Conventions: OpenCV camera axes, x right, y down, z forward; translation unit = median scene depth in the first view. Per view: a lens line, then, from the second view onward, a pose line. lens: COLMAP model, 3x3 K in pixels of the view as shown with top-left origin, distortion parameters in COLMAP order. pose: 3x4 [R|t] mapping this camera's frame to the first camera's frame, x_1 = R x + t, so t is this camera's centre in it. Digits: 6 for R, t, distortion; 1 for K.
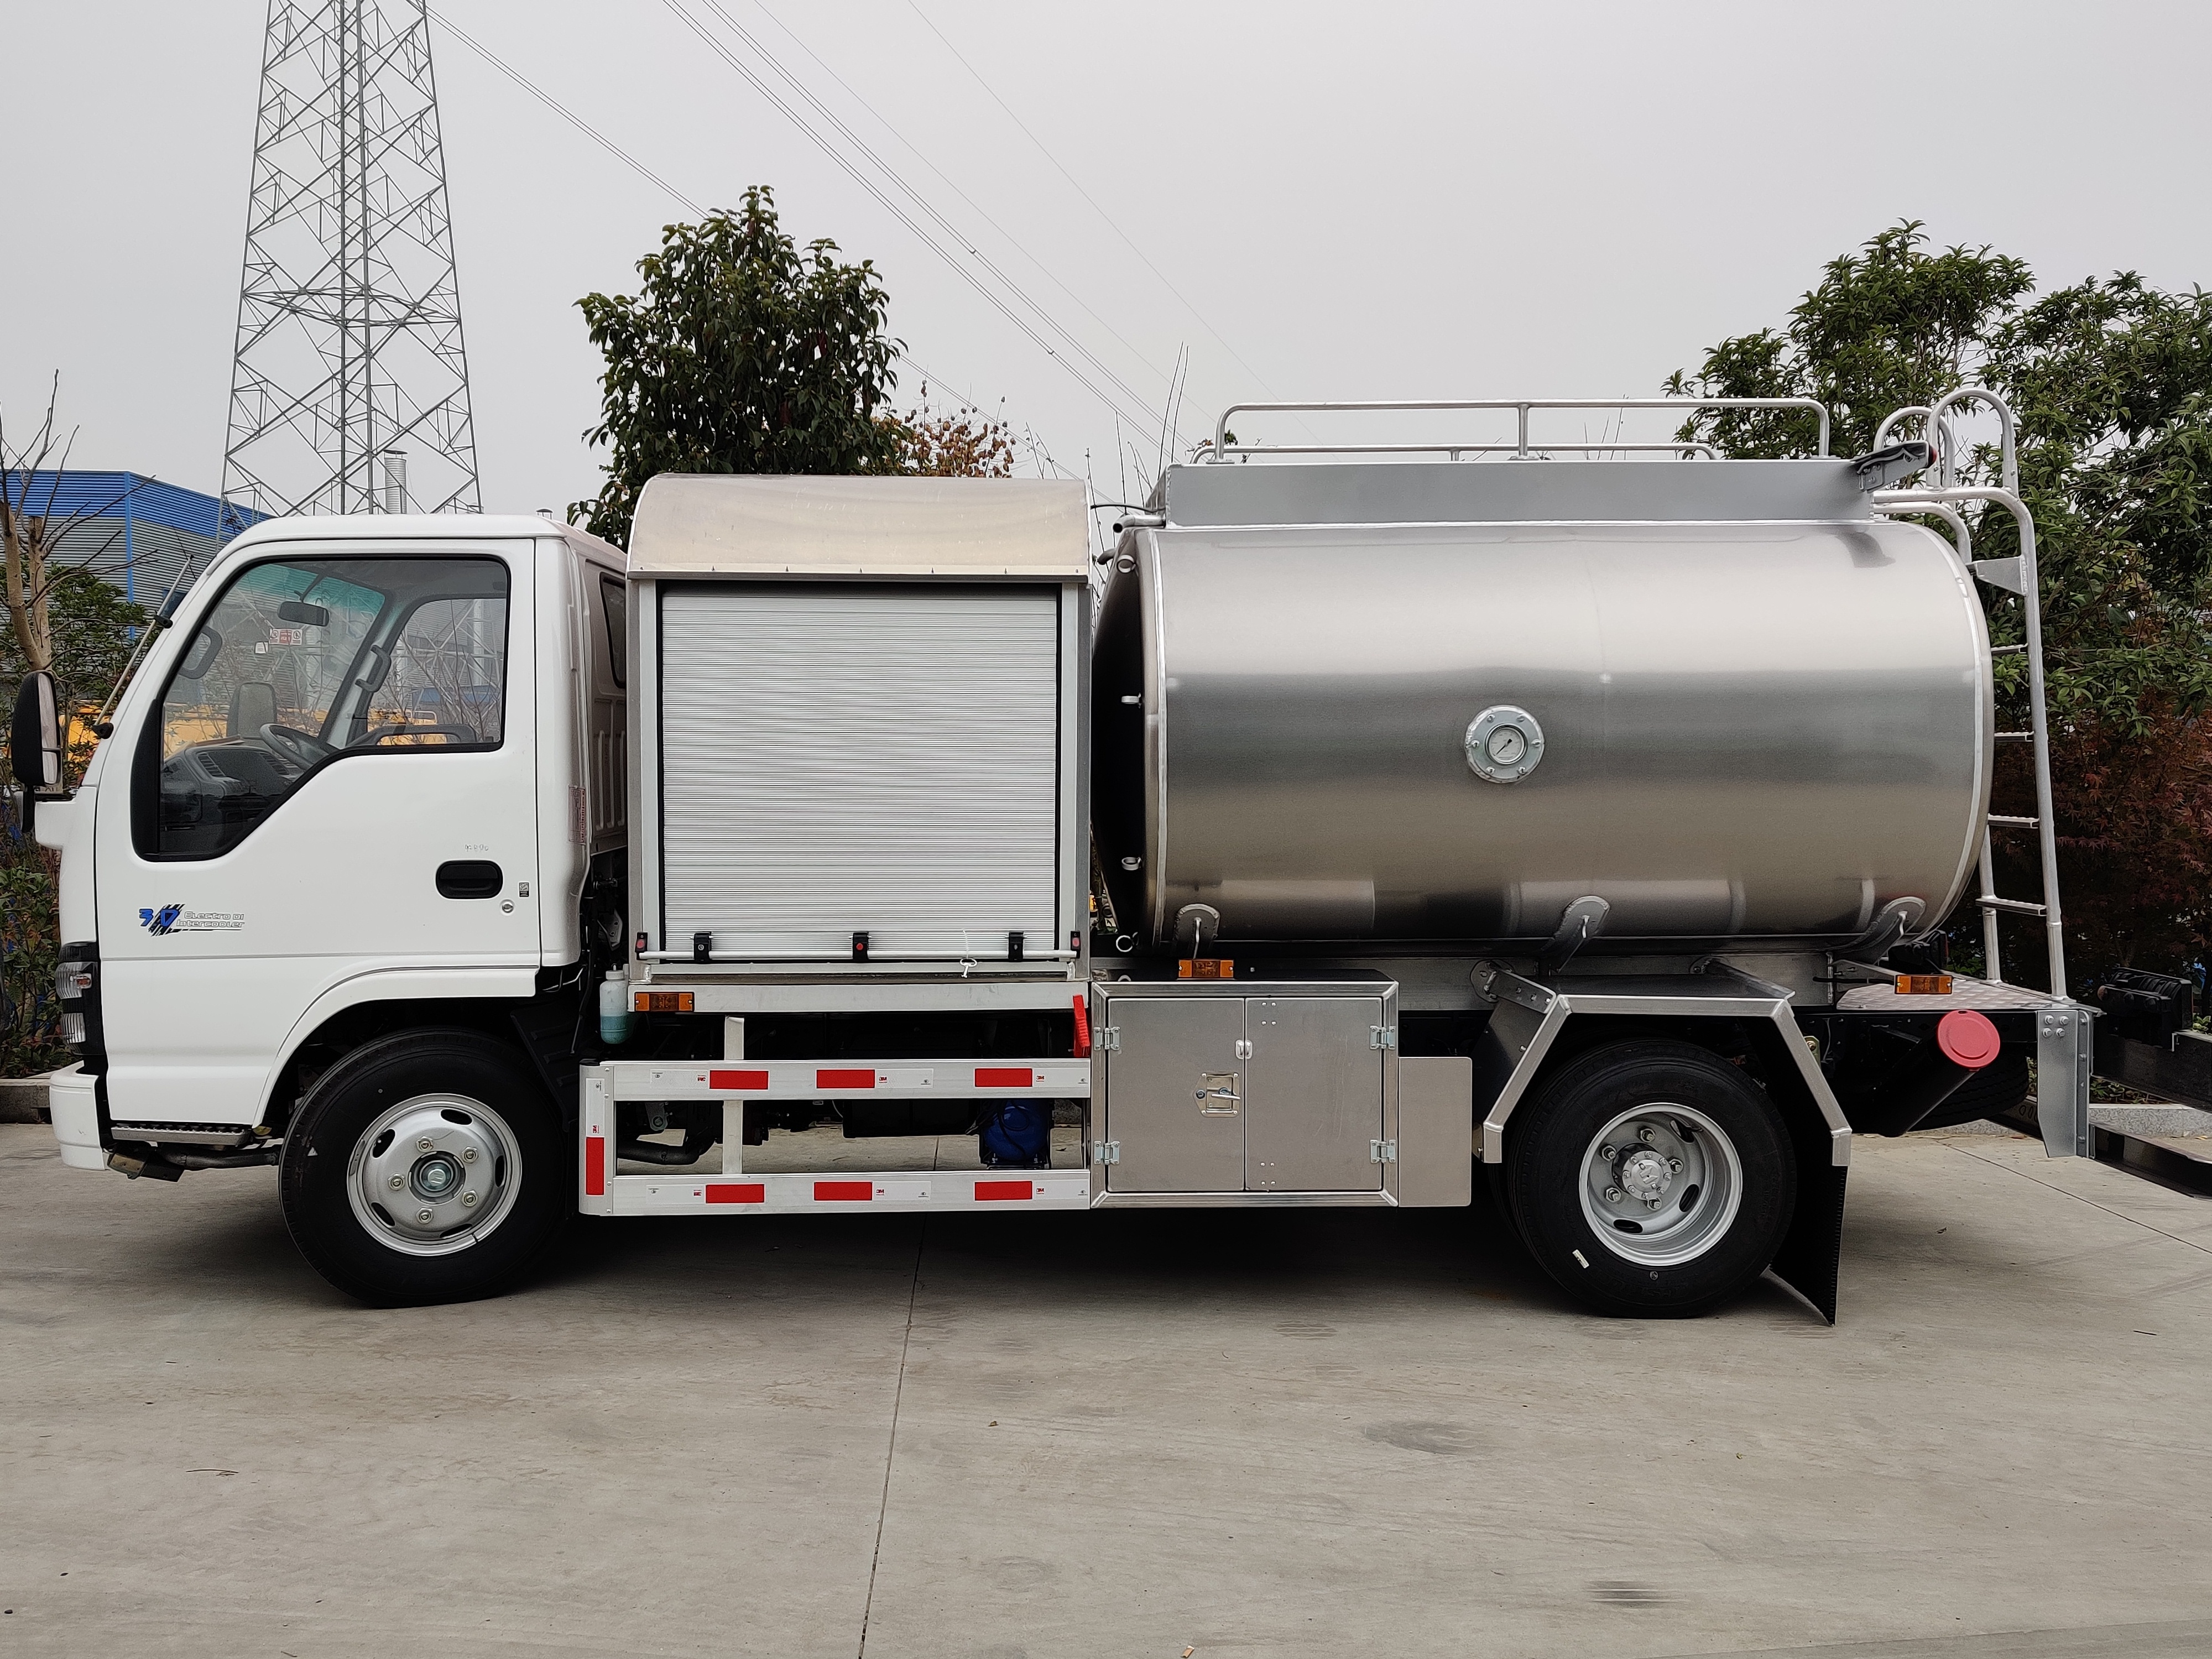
lens RADIAL K [[1891.9, 0, 1095.4], [0, 1891.9, 827.7], [0, 0, 1]] dist [0.038619, -0.017610]
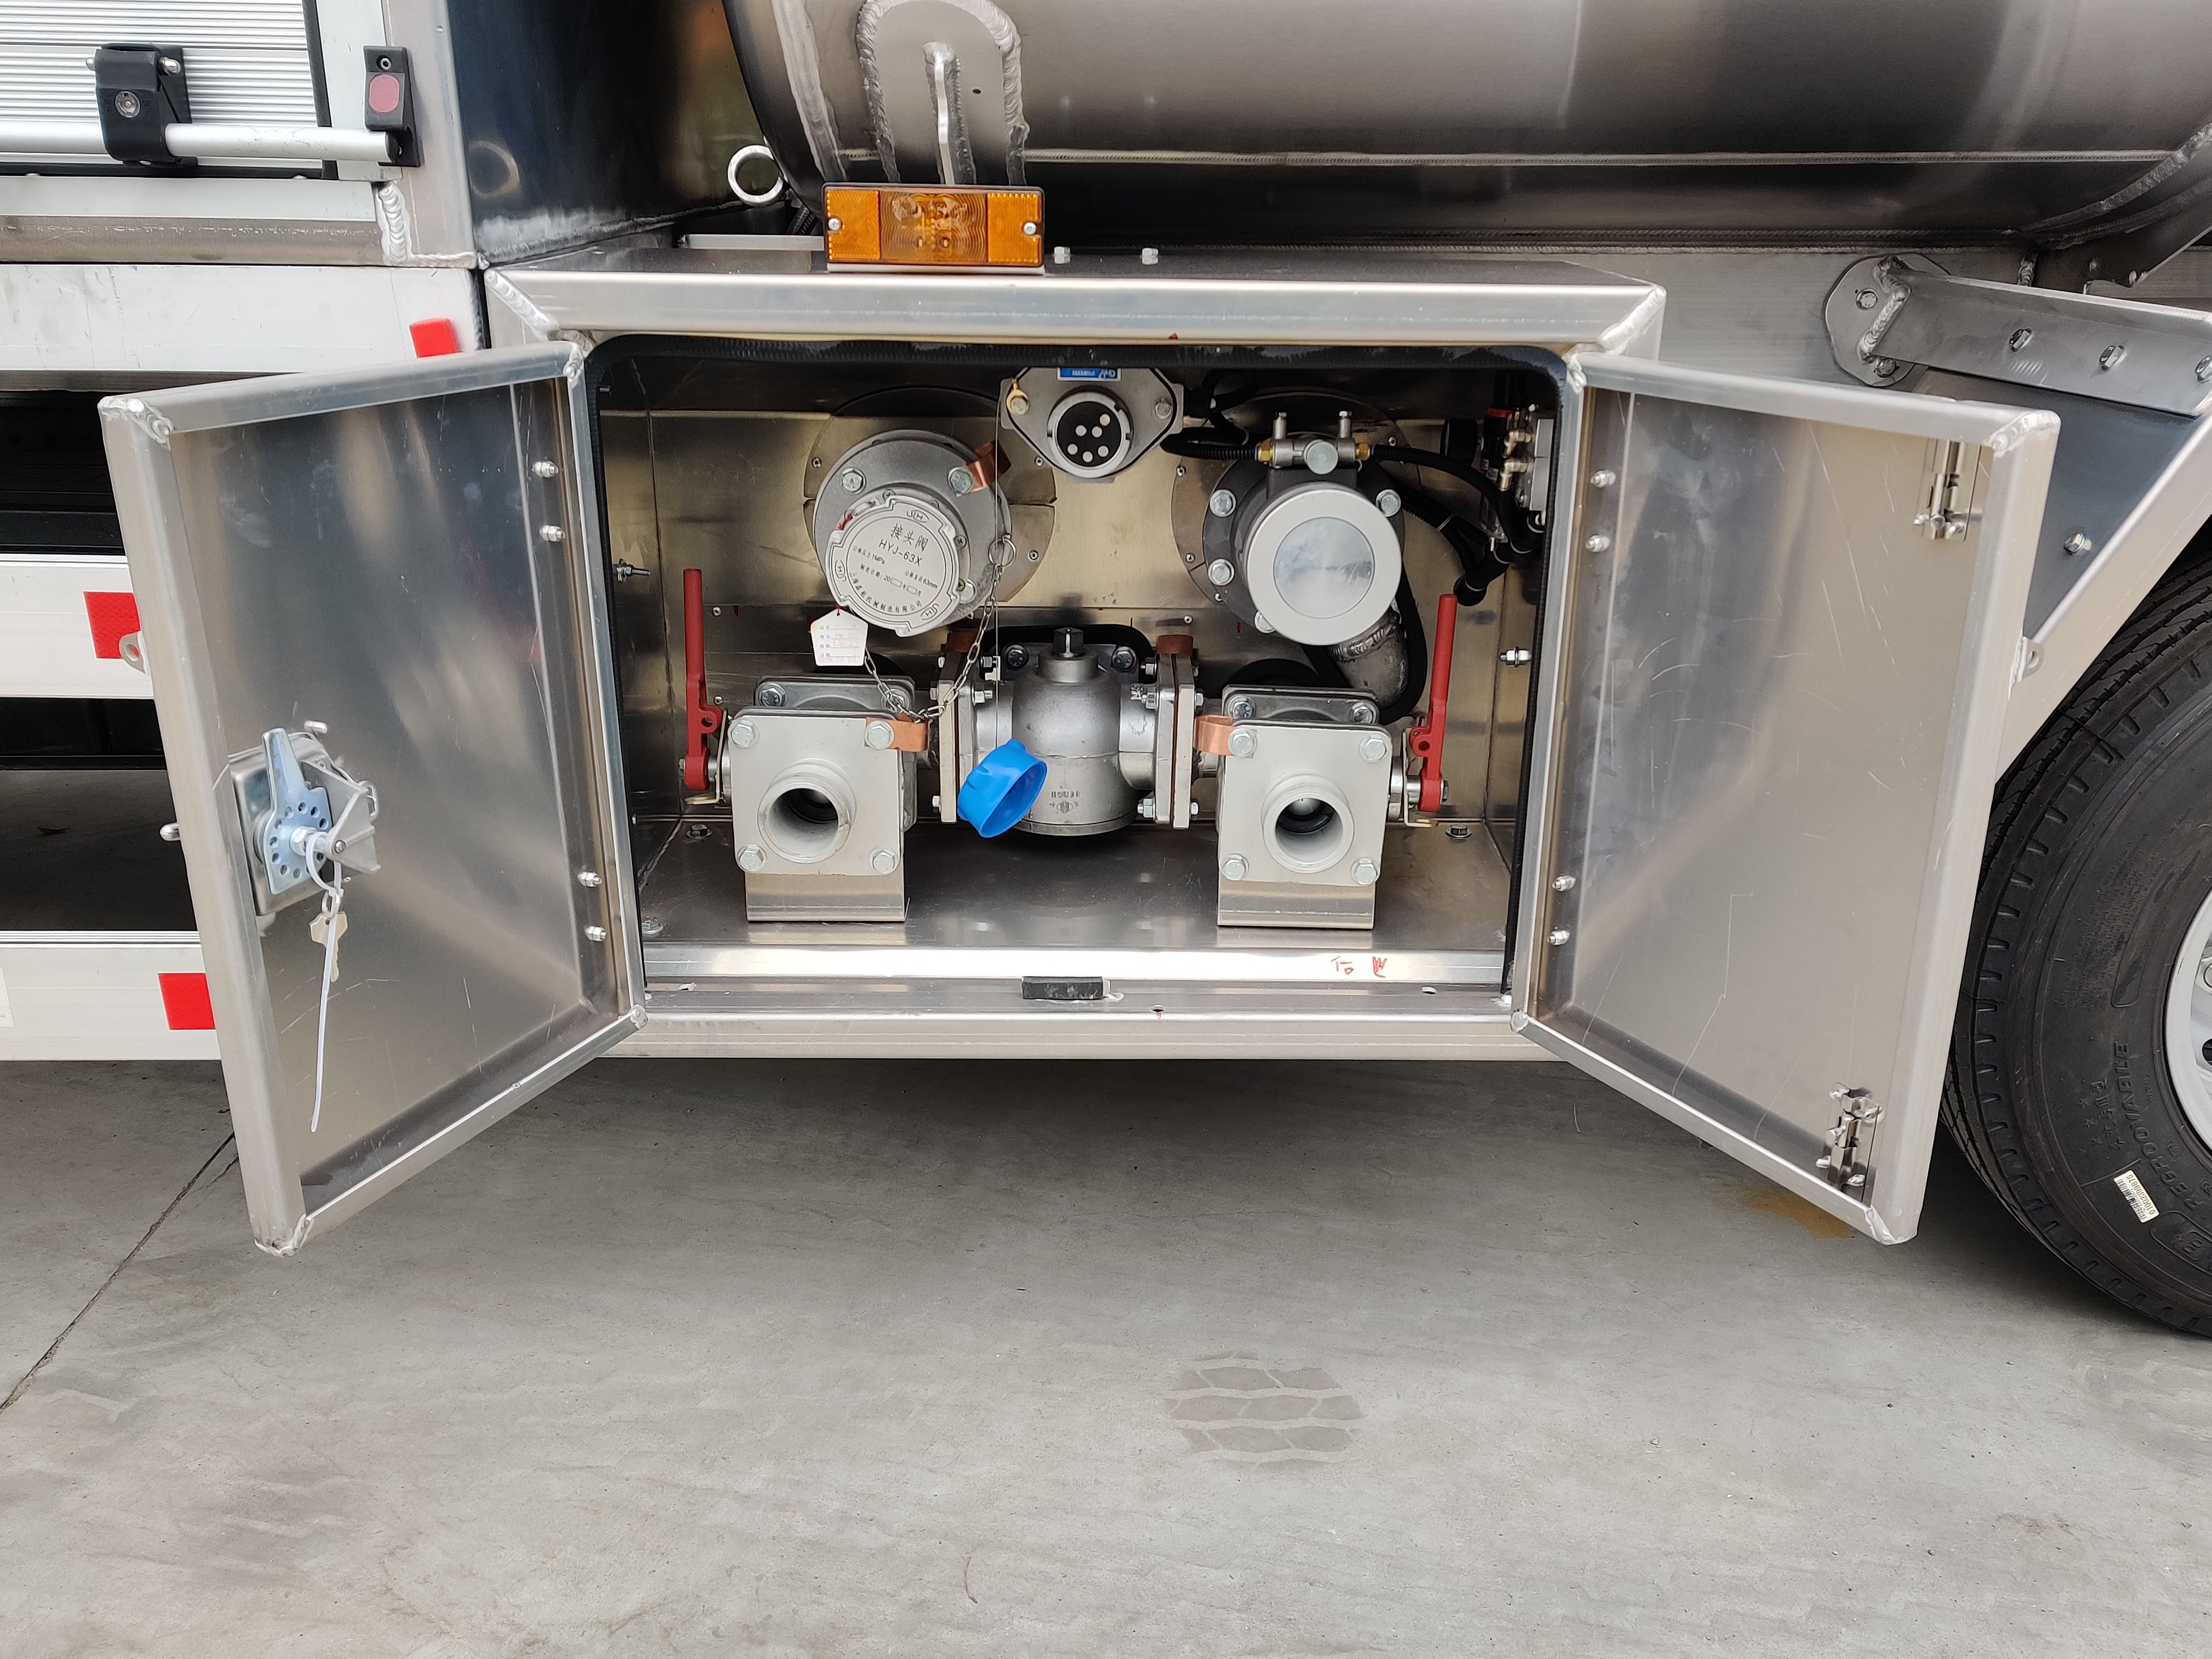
lens RADIAL K [[1891.9, 0, 1127.0], [0, 1891.9, 868.1], [0, 0, 1]] dist [0.038619, -0.017610]
pose [[0.999654, 0.018508, -0.018684, 0.091470], [-0.011601, 0.947923, 0.318288, 0.074521], [0.023602, -0.317962, 0.947810, 0.720105]]
